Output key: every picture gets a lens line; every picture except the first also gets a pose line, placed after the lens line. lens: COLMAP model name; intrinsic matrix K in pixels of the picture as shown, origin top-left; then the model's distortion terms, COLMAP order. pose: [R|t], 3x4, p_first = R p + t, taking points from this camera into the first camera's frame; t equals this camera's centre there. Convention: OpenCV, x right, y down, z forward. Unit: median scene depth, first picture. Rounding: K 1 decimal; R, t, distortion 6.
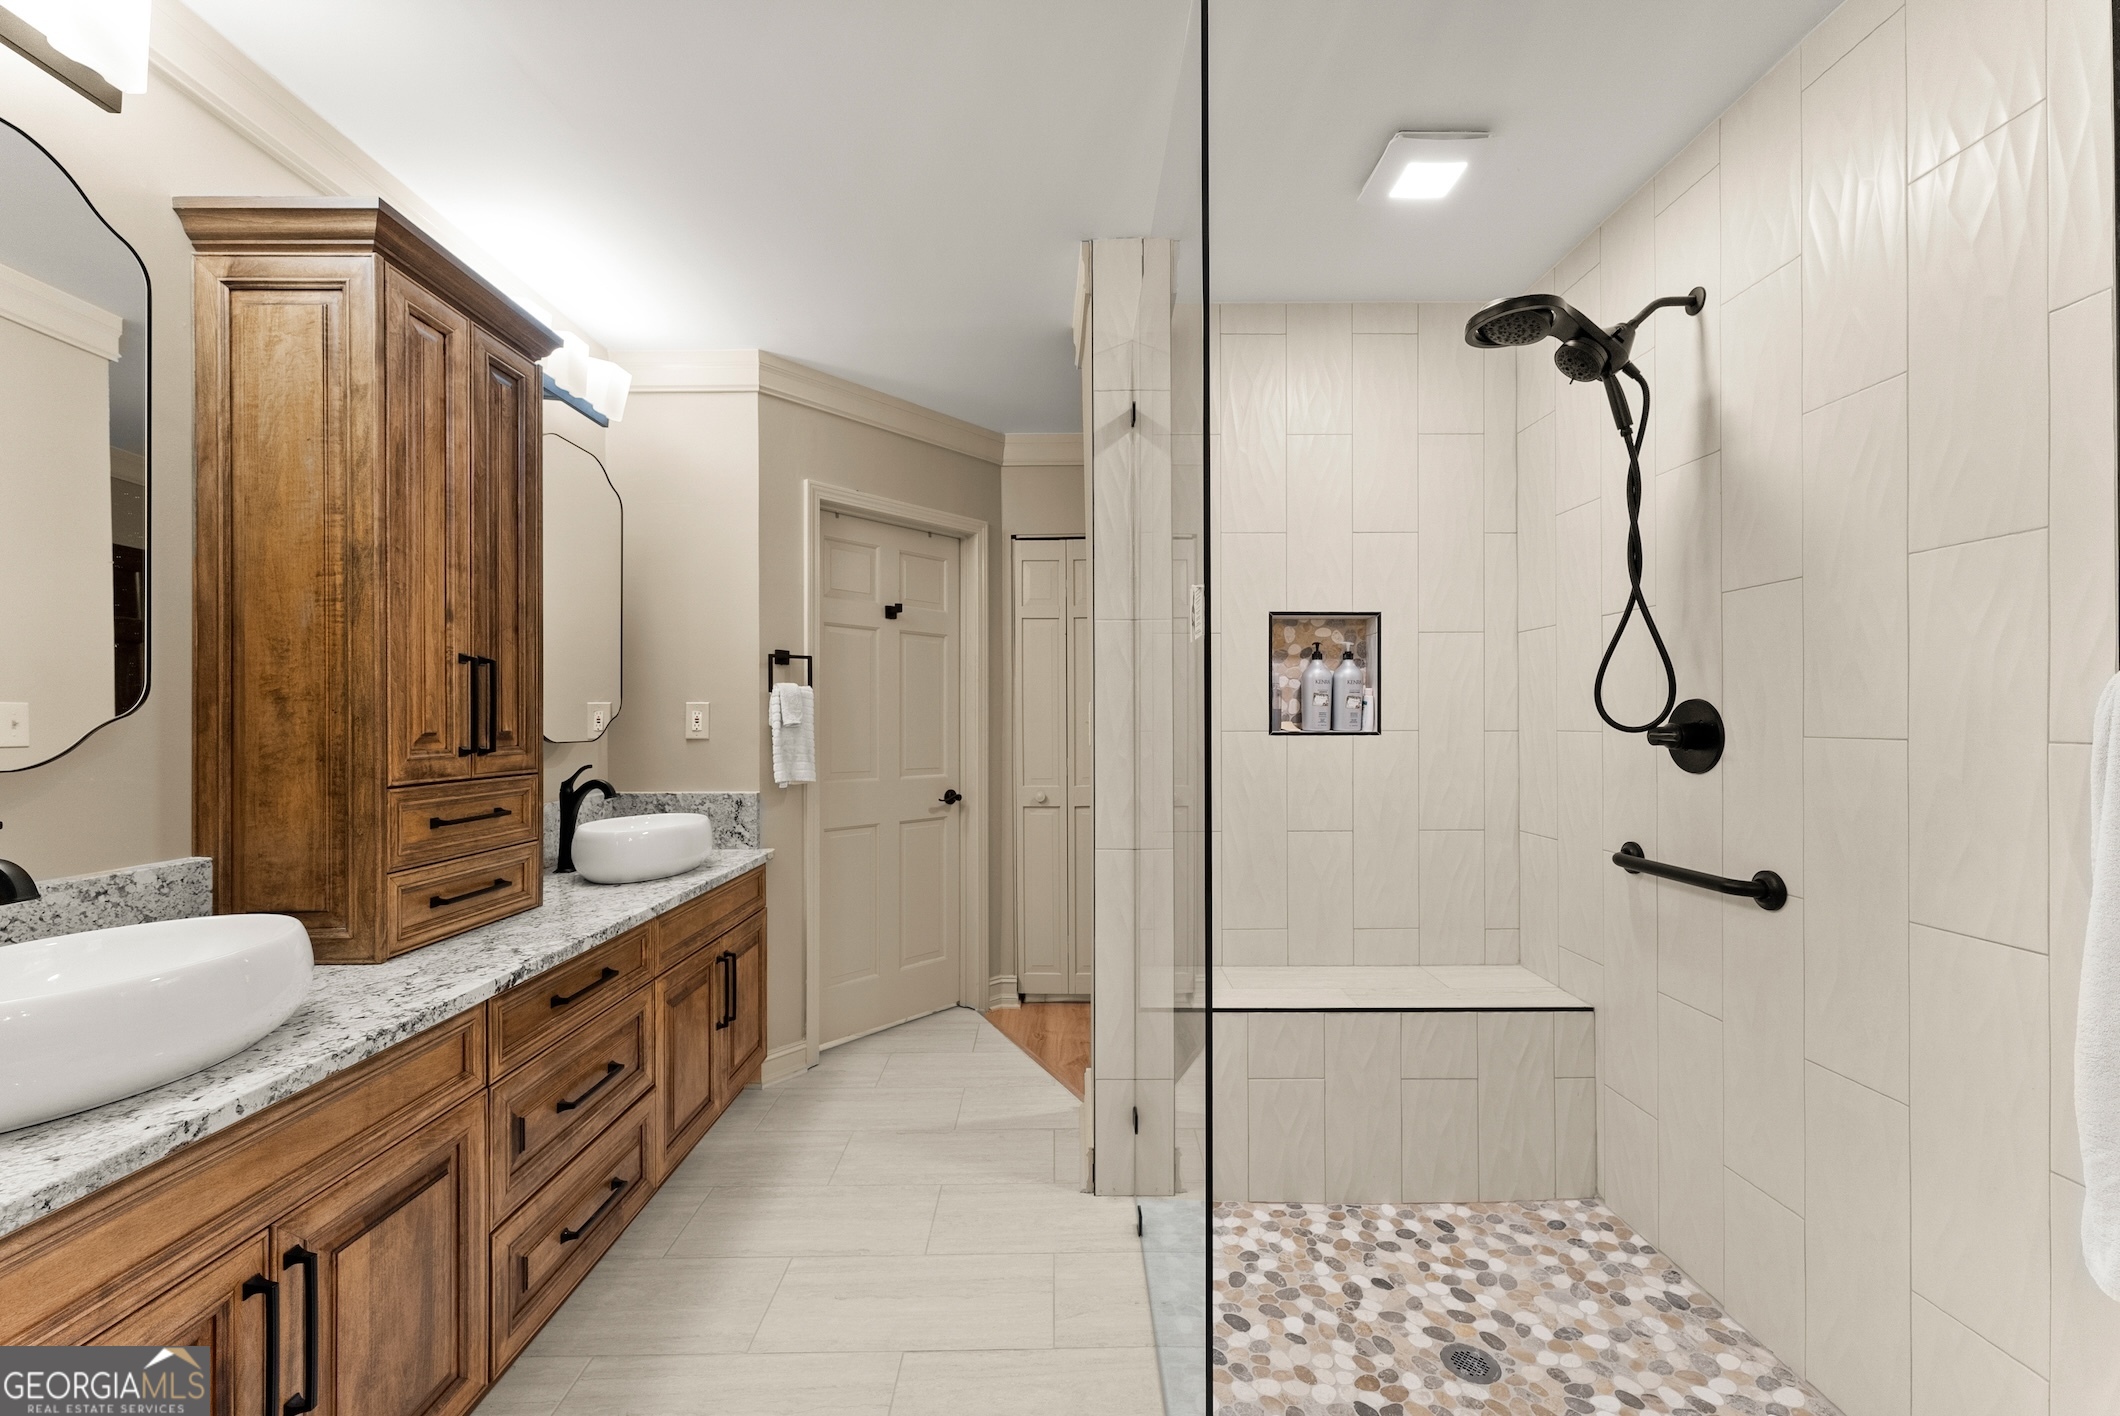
lens RADIAL K [[861.3, 0, 1067.5], [0, 861.3, 719.2], [0, 0, 1]] dist [0.002215, -0.000206]
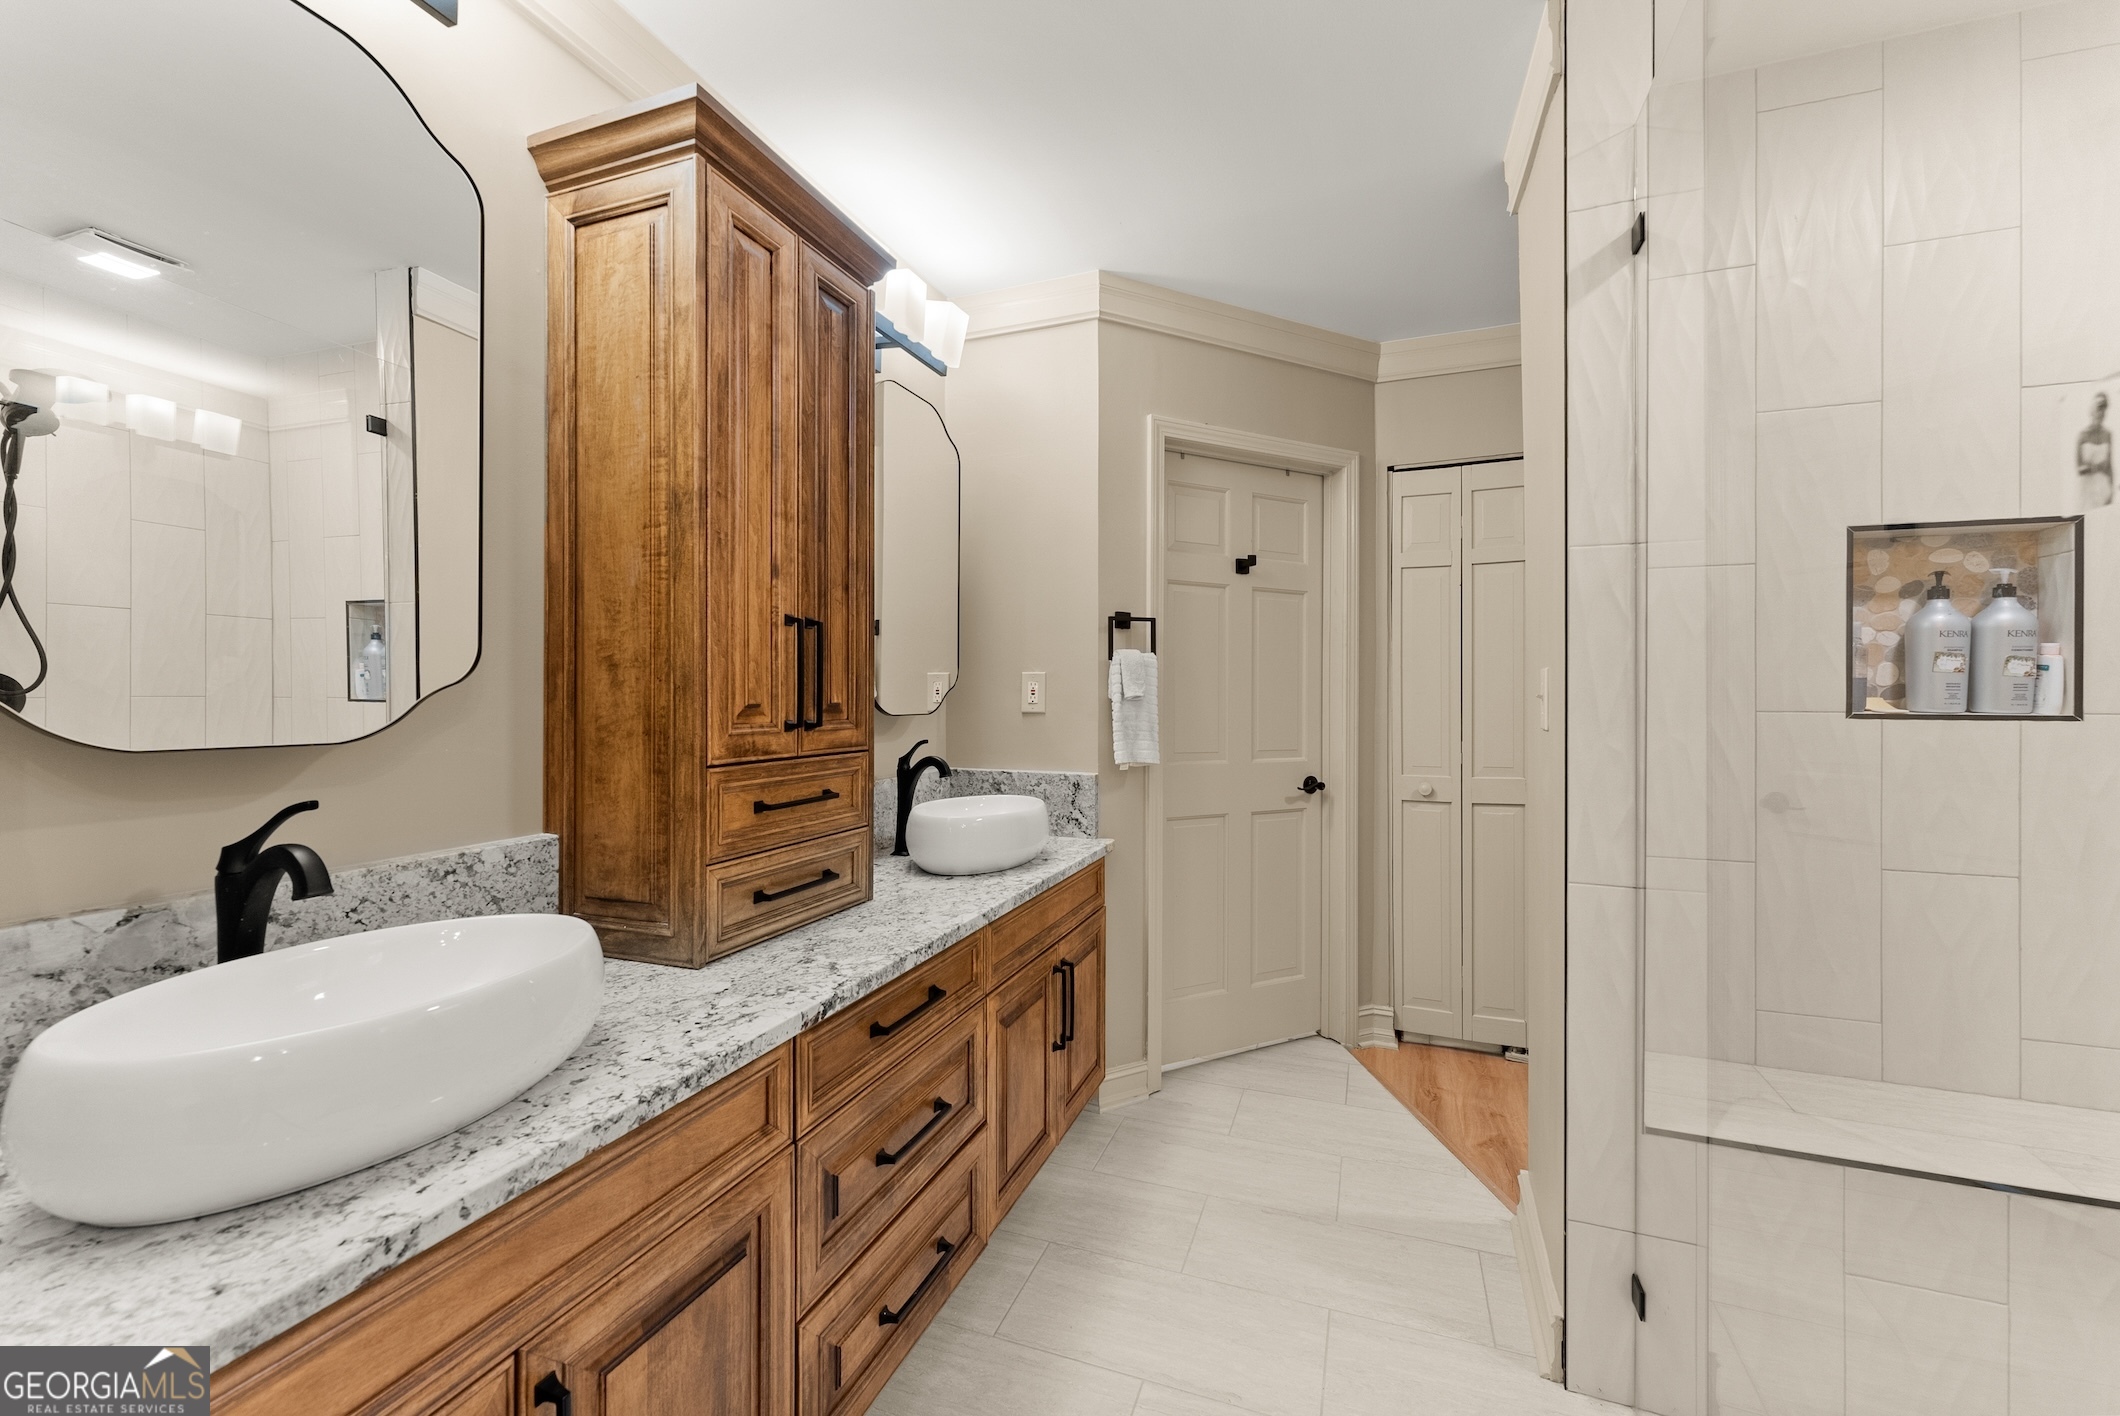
lens RADIAL K [[861.3, 0, 1059.5], [0, 861.3, 700.0], [0, 0, 1]] dist [0.002215, -0.000206]
pose [[0.930488, 0.006926, -0.366257, -0.121654], [-0.003810, 0.999950, 0.009228, 0.002150], [0.366303, -0.007191, 0.930468, 0.282087]]
